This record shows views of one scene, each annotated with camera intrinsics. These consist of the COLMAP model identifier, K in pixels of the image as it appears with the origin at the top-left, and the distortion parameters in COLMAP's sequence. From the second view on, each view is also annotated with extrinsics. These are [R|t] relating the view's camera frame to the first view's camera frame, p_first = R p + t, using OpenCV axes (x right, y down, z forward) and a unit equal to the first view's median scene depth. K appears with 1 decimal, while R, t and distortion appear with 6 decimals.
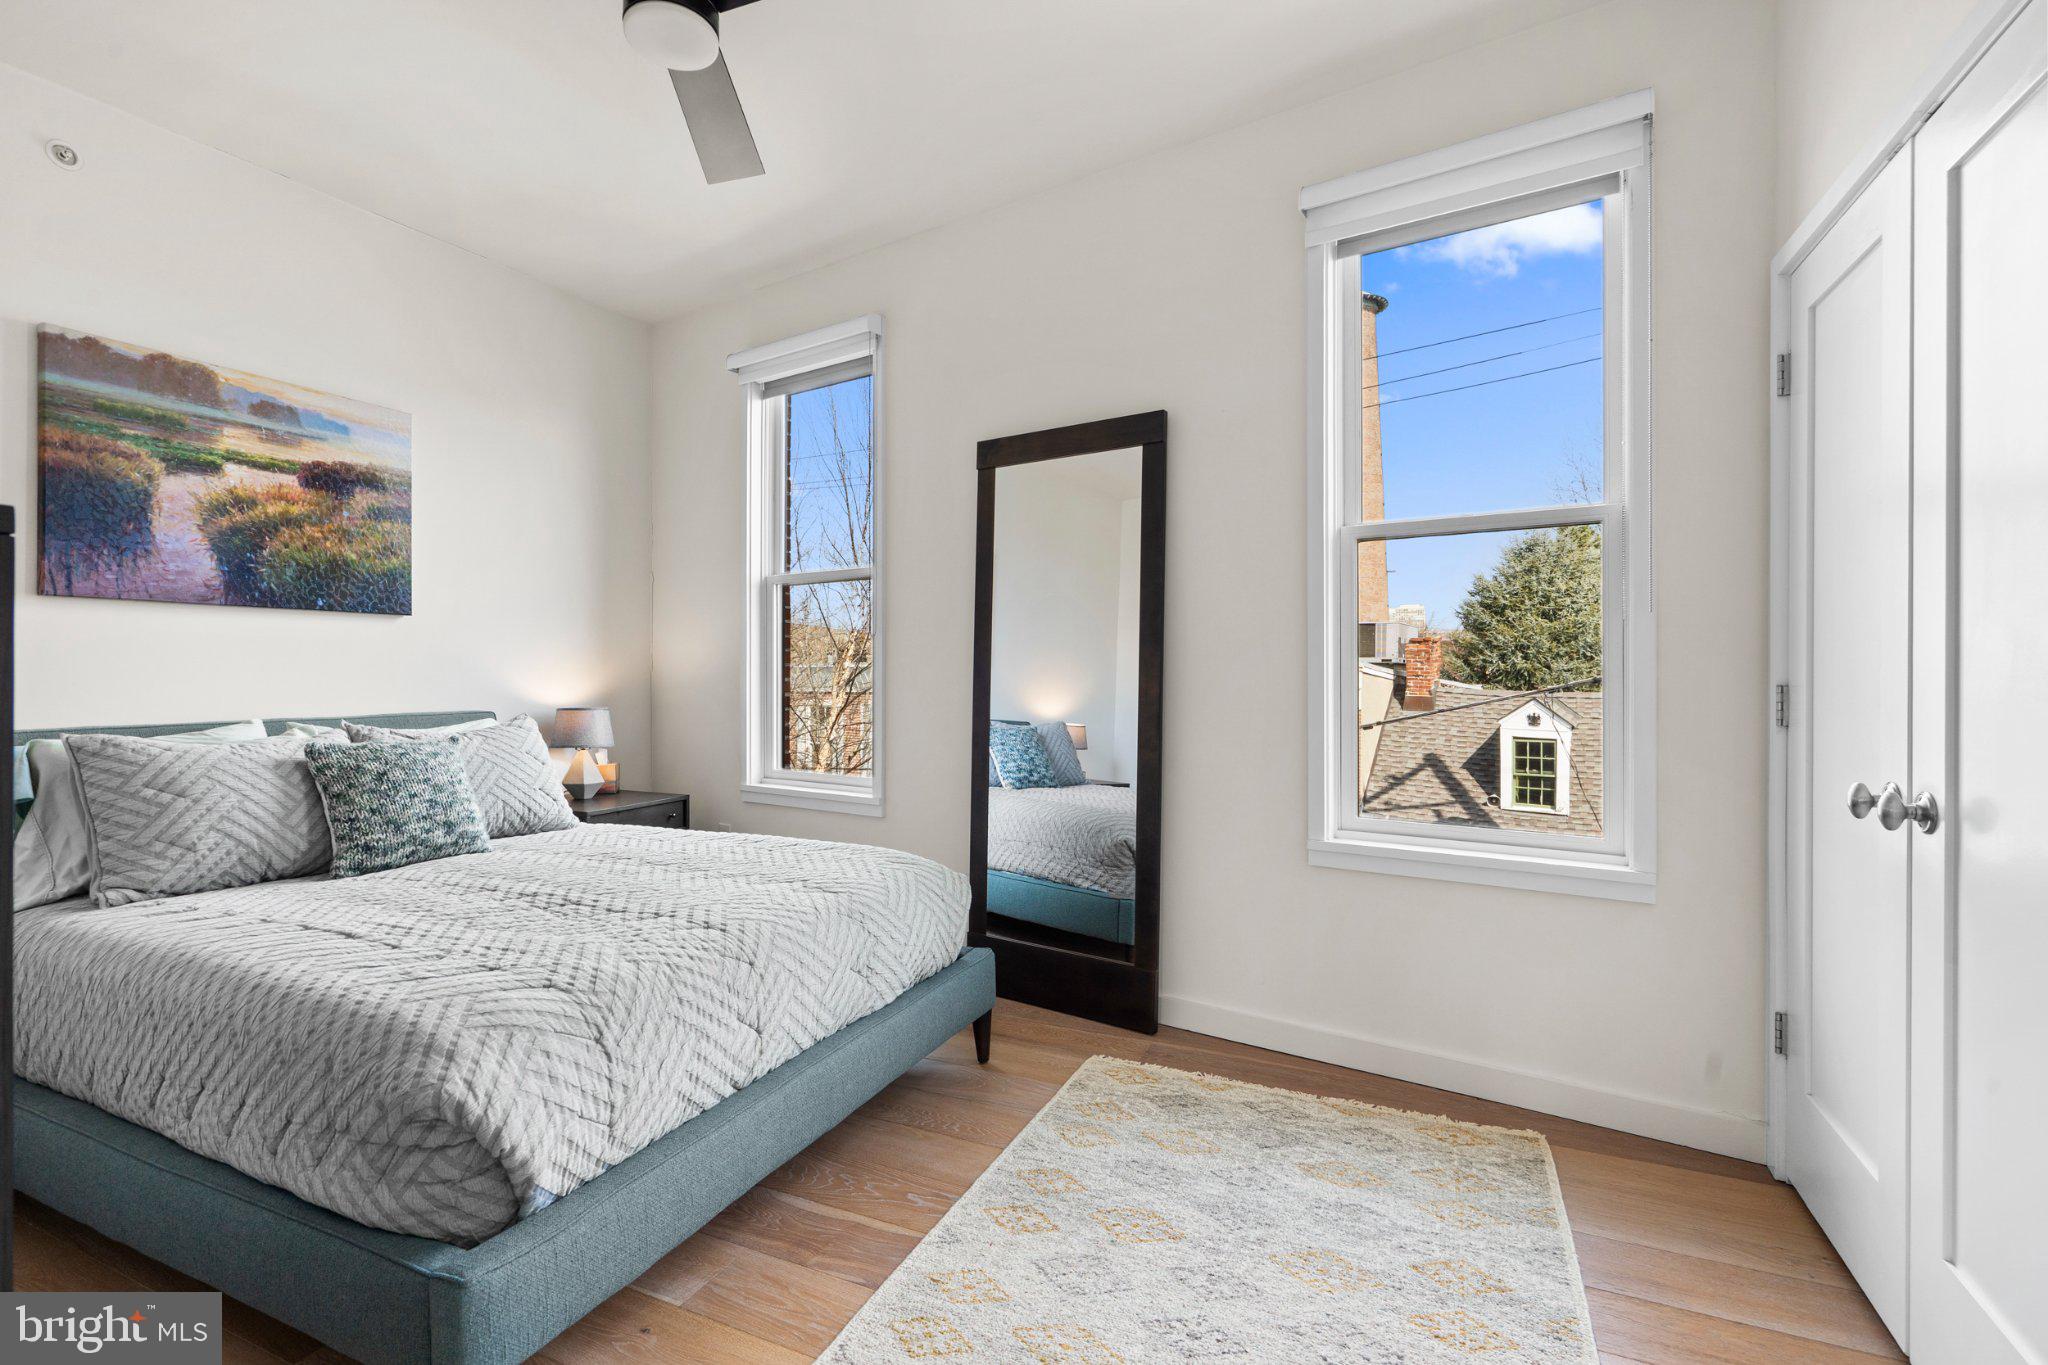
lens RADIAL K [[943.4, 0, 1024.0], [0, 943.4, 682.5], [0, 0, 1]] dist [-0.003585, -0.000364]
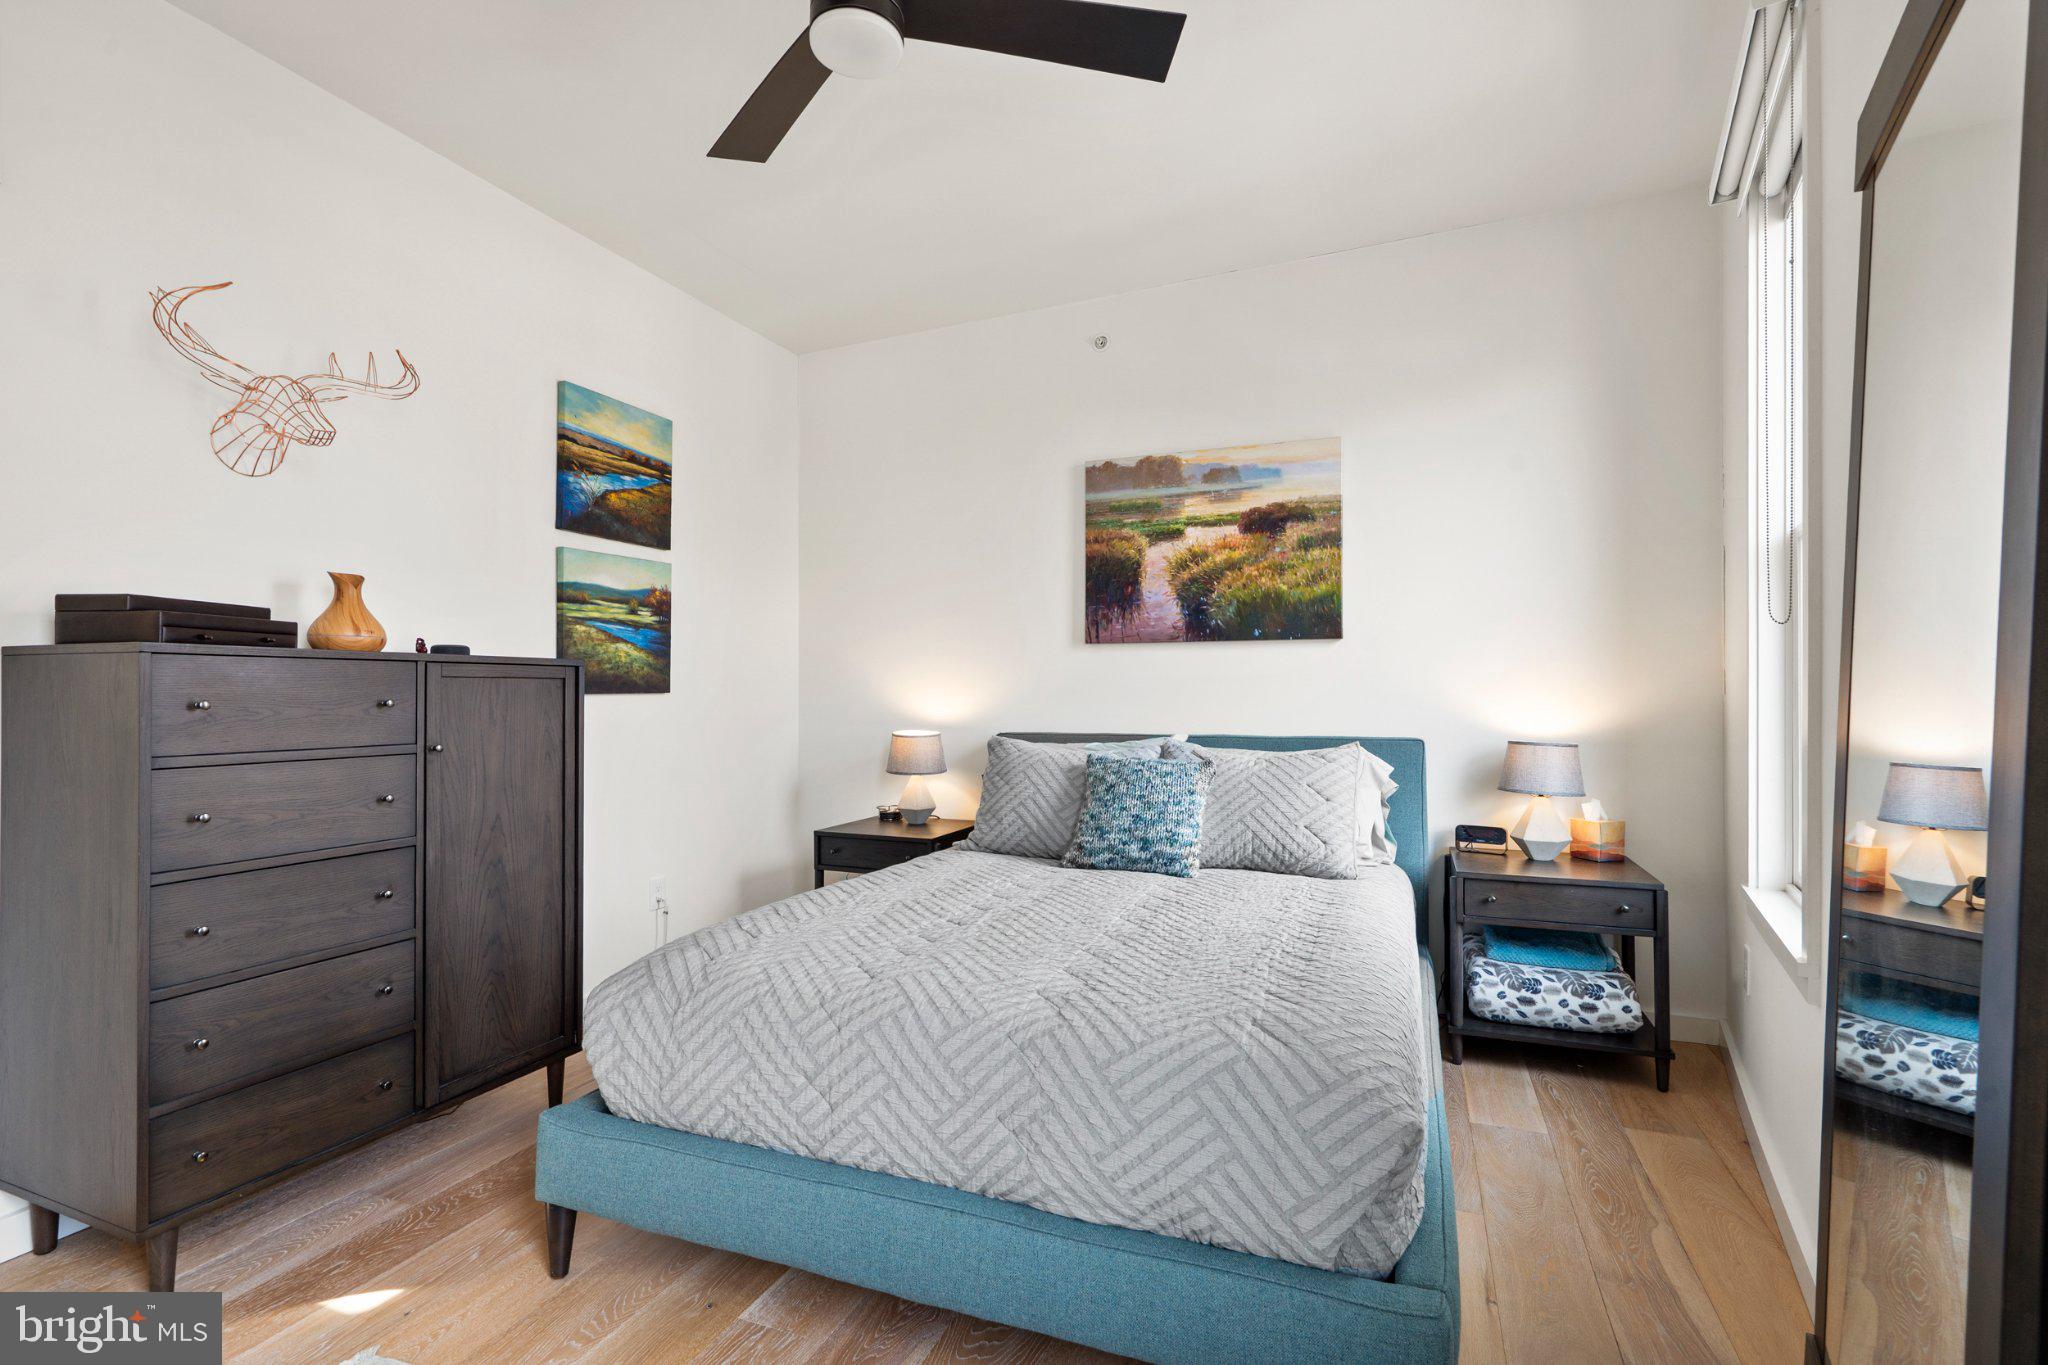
lens RADIAL K [[943.4, 0, 1024.0], [0, 943.4, 682.5], [0, 0, 1]] dist [-0.003585, -0.000364]
pose [[0.034883, -0.009602, -0.999345, 0.403183], [-0.010778, 0.999892, -0.009983, -0.013191], [0.999333, 0.011119, 0.034775, 0.760231]]
